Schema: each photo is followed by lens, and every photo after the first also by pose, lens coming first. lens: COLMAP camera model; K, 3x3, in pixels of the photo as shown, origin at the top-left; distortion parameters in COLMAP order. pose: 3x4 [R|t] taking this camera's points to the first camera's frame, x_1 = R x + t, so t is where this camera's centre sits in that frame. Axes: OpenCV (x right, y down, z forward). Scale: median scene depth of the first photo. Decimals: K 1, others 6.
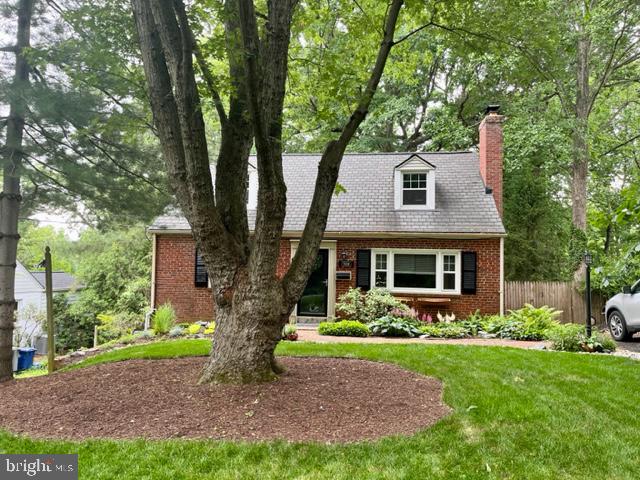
lens RADIAL K [[469.3, 0, 317.9], [0, 469.3, 239.3], [0, 0, 1]] dist [0.004311, 0.001508]
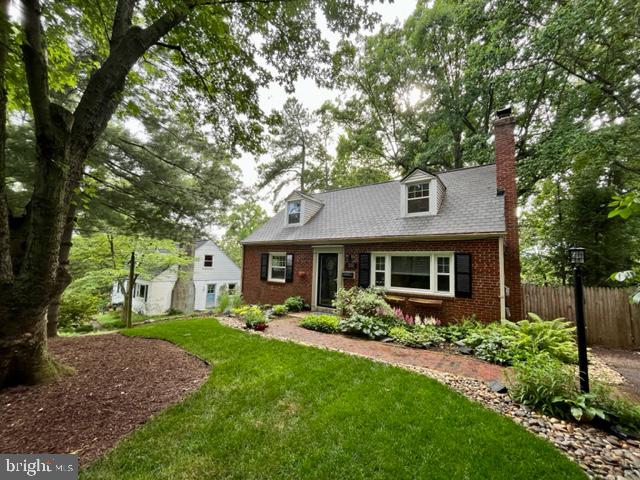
lens RADIAL K [[257.8, 0, 323.3], [0, 257.8, 241.4], [0, 0, 1]] dist [-0.007166, -0.000218]
pose [[0.894881, -0.035150, -0.444919, 0.292570], [0.014714, 0.998675, -0.049304, 0.023669], [0.446063, 0.037575, 0.894213, 0.383319]]
